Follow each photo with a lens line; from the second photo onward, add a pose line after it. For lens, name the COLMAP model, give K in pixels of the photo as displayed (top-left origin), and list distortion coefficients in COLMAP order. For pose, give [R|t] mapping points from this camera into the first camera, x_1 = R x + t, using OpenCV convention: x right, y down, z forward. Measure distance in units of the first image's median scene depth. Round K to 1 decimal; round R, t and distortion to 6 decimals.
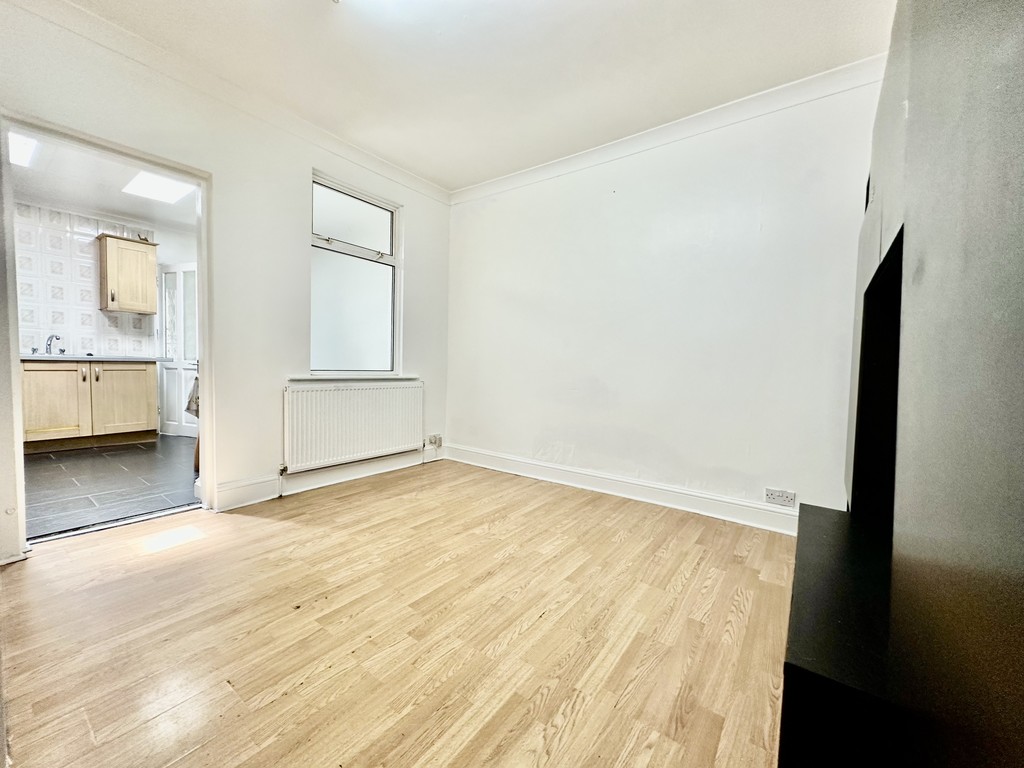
lens RADIAL K [[408.2, 0, 511.8], [0, 408.2, 382.3], [0, 0, 1]] dist [0.001398, 0.000429]
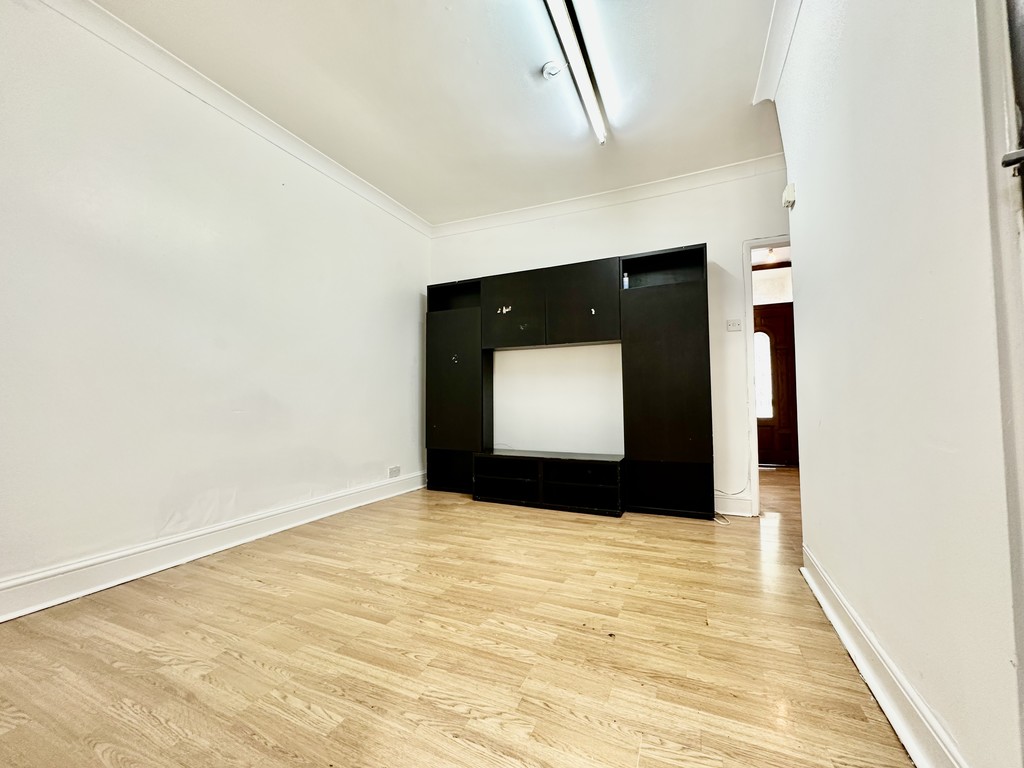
lens RADIAL K [[408.2, 0, 511.8], [0, 408.2, 381.9], [0, 0, 1]] dist [0.001398, 0.000429]
pose [[-0.216944, 0.026241, 0.975831, -0.946195], [0.046169, 0.998796, -0.016594, 0.002897], [-0.975092, 0.041454, -0.217894, 0.962536]]
